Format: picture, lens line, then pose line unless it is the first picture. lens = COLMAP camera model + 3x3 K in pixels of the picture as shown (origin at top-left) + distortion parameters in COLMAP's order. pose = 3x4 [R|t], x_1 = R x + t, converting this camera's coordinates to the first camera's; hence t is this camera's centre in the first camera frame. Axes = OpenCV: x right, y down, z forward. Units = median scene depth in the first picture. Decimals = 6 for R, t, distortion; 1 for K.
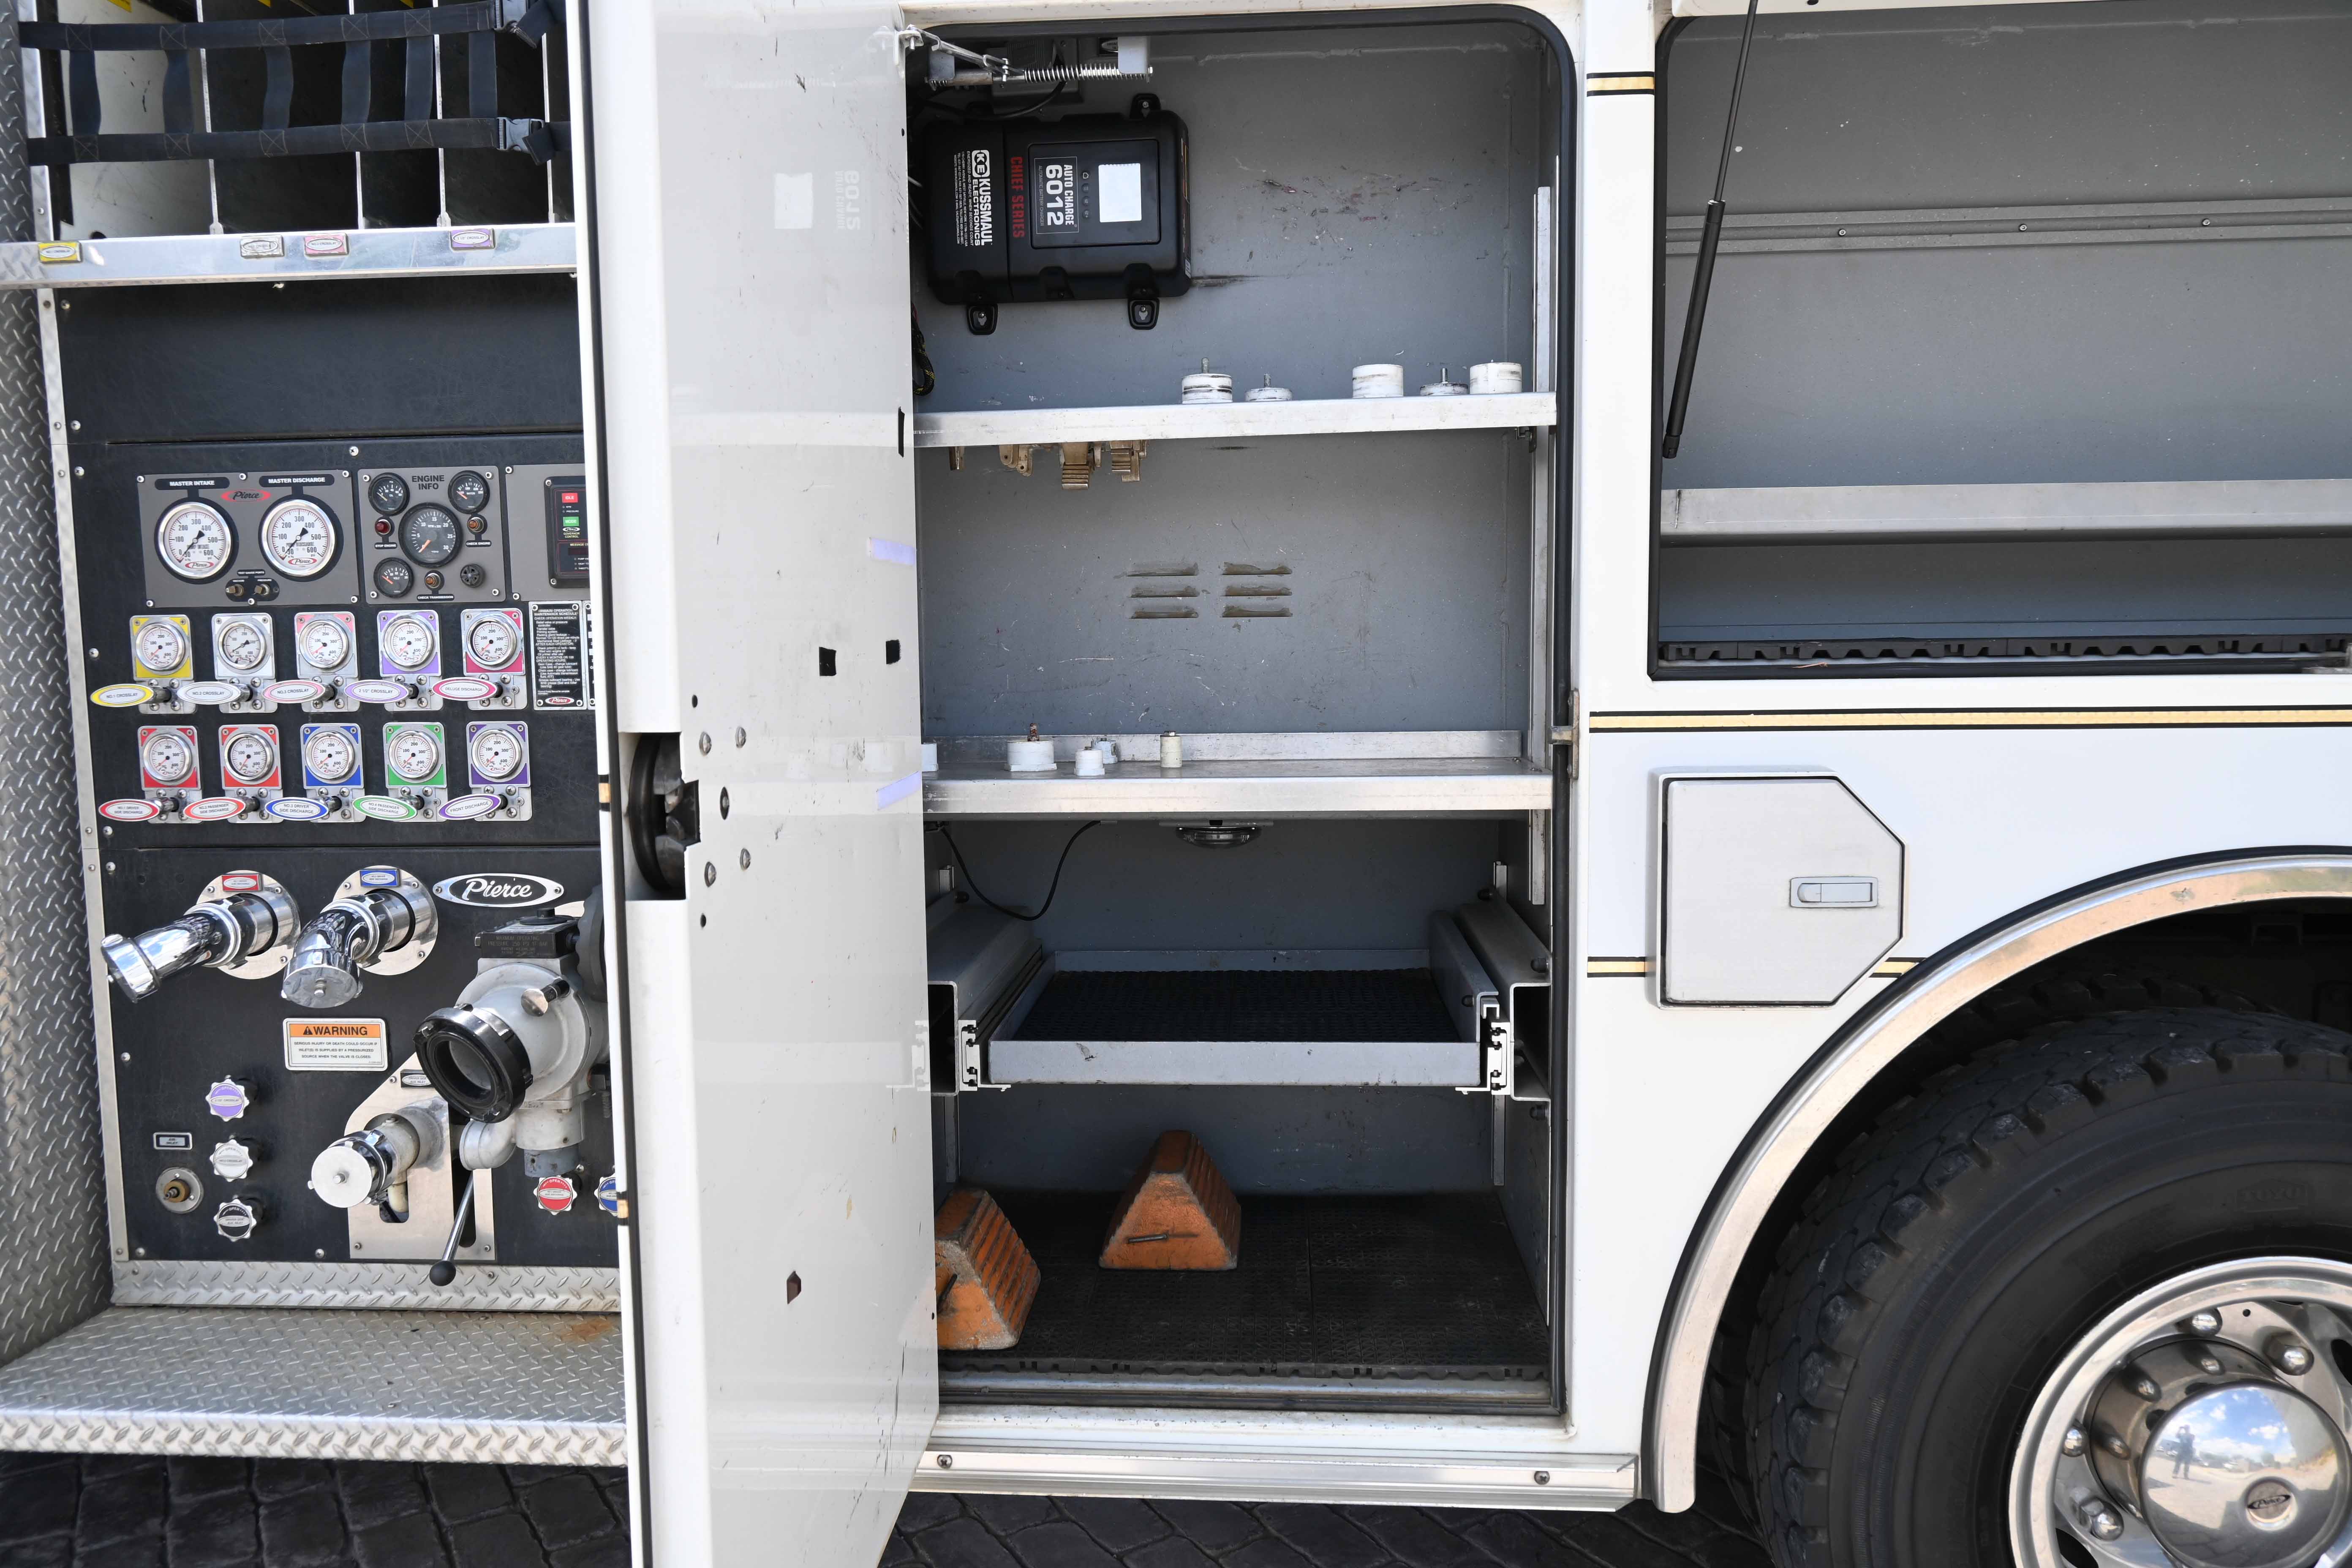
lens RADIAL K [[1591.0, 0, 1176.0], [0, 1591.0, 784.0], [0, 0, 1]] dist [-0.003495, -0.002304]
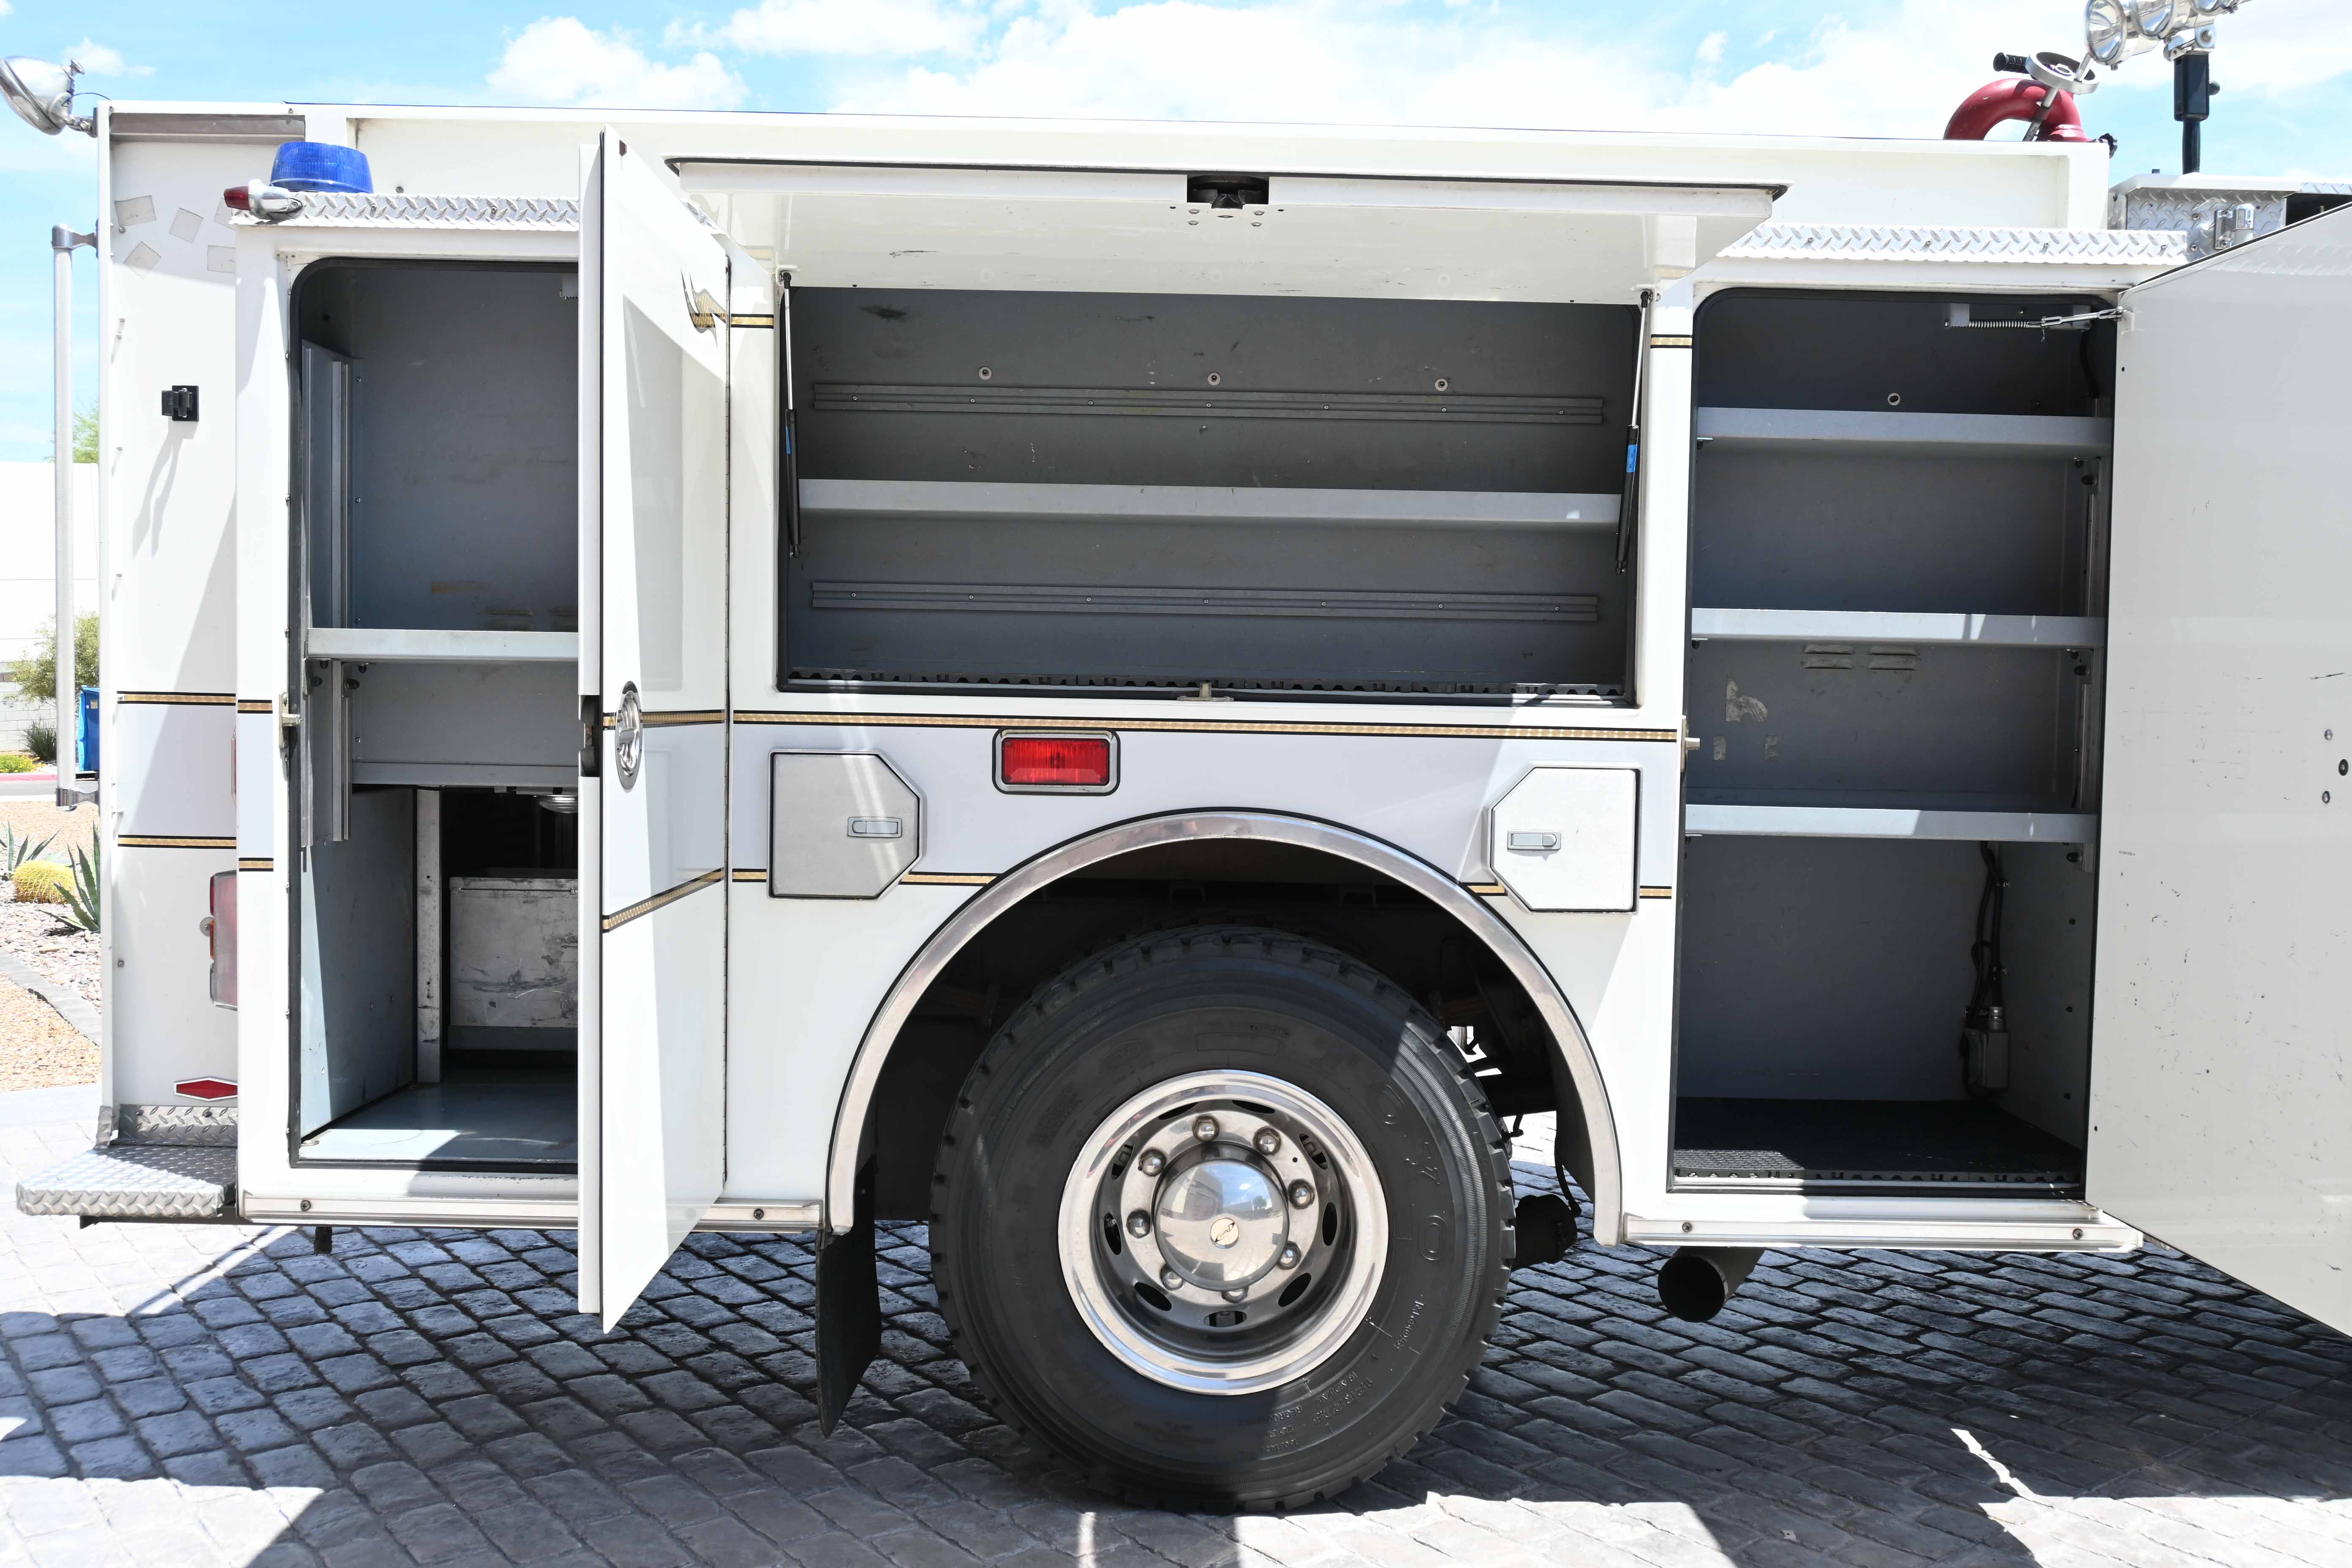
lens RADIAL K [[2021.6, 0, 1176.0], [0, 2021.6, 784.0], [0, 0, 1]] dist [-0.017362, -0.006639]
pose [[0.996080, 0.026102, 0.084519, 0.462036], [-0.022586, 0.998850, -0.042301, 0.088818], [-0.085525, 0.040226, 0.995524, -0.892636]]
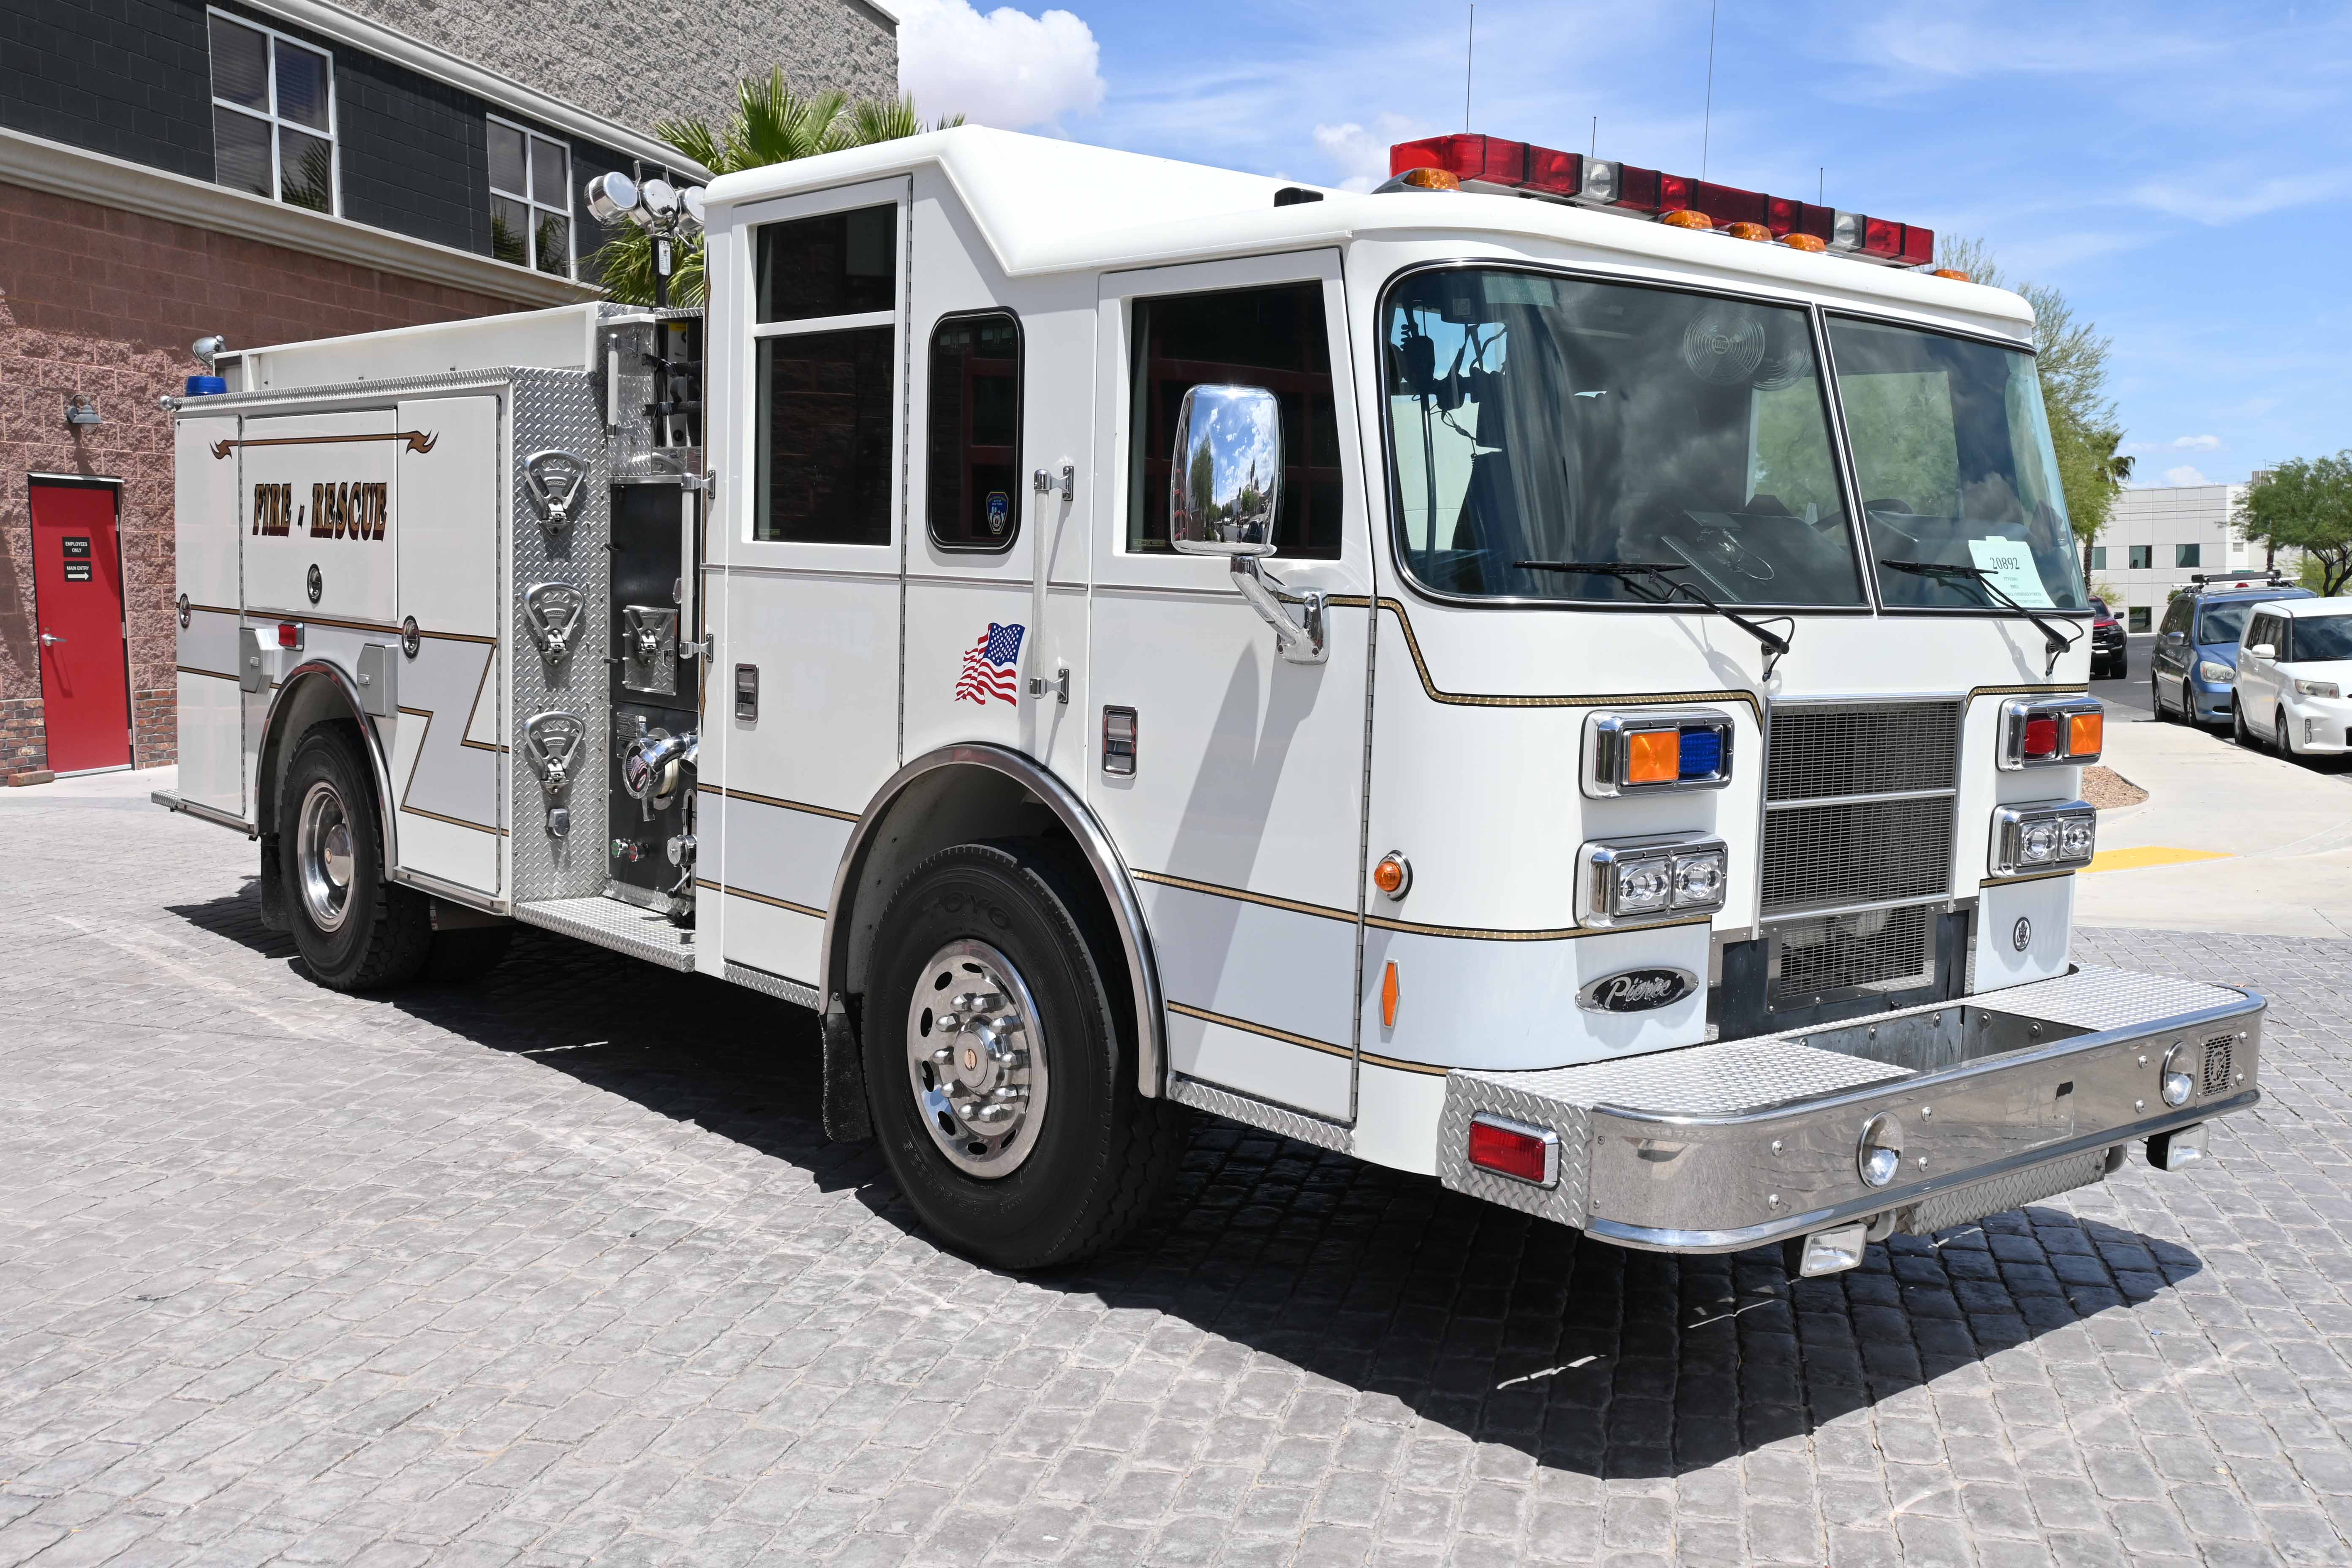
lens RADIAL K [[2332.3, 0, 1176.0], [0, 2332.3, 784.0], [0, 0, 1]] dist [-0.005706, -0.000092]
pose [[0.695640, 0.103820, -0.710849, 4.930992], [-0.101644, 0.993772, 0.045671, -0.096199], [0.711164, 0.040483, 0.701860, -1.078117]]
